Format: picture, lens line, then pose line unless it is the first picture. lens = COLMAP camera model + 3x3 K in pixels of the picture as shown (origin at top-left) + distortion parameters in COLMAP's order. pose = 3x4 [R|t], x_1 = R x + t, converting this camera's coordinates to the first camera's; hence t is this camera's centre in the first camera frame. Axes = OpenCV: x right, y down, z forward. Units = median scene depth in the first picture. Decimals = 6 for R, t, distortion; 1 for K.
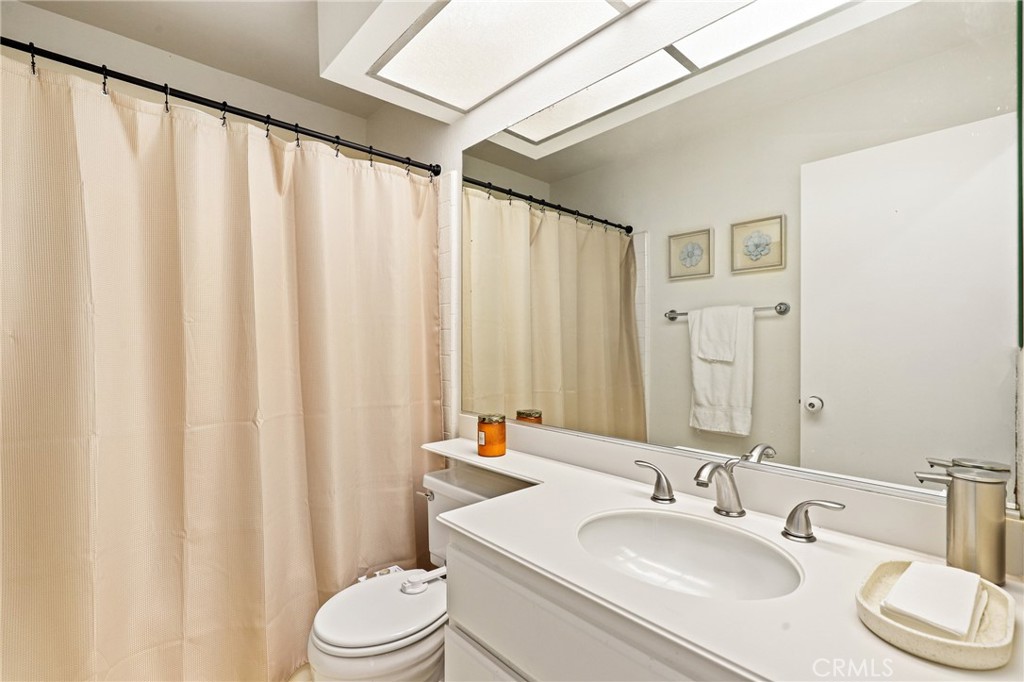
lens RADIAL K [[457.4, 0, 529.5], [0, 457.4, 347.2], [0, 0, 1]] dist [-0.004011, -0.000357]
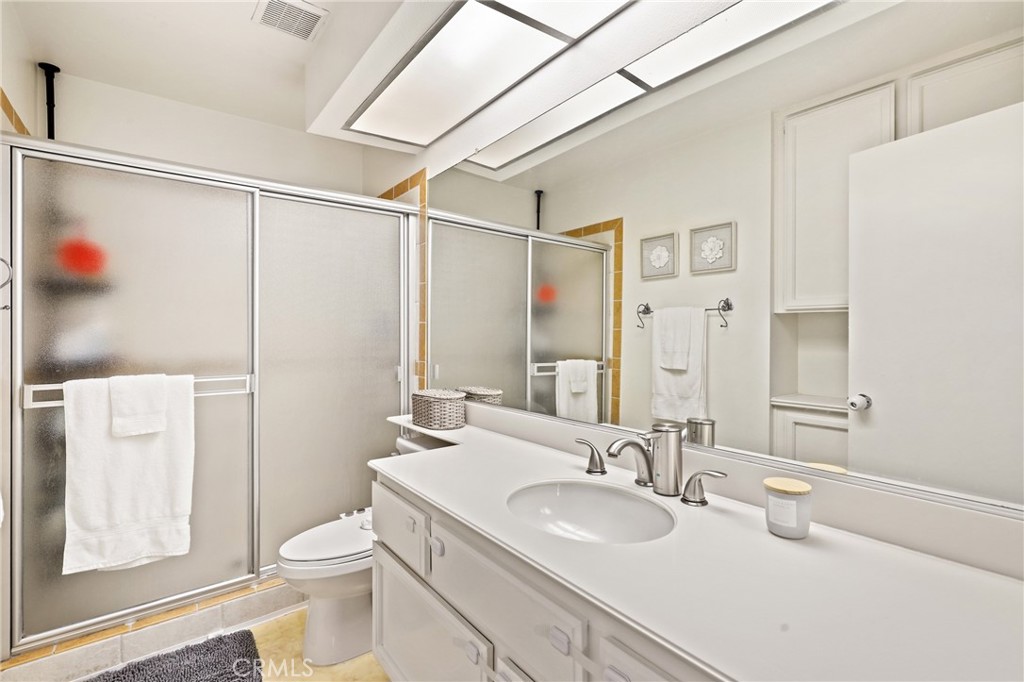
lens RADIAL K [[467.1, 0, 515.2], [0, 467.1, 351.4], [0, 0, 1]] dist [0.001210, -0.000136]
pose [[0.995492, -0.001064, -0.094839, 0.211105], [0.002777, 0.999835, 0.017938, 0.000239], [0.094804, -0.018120, 0.995331, -0.223982]]
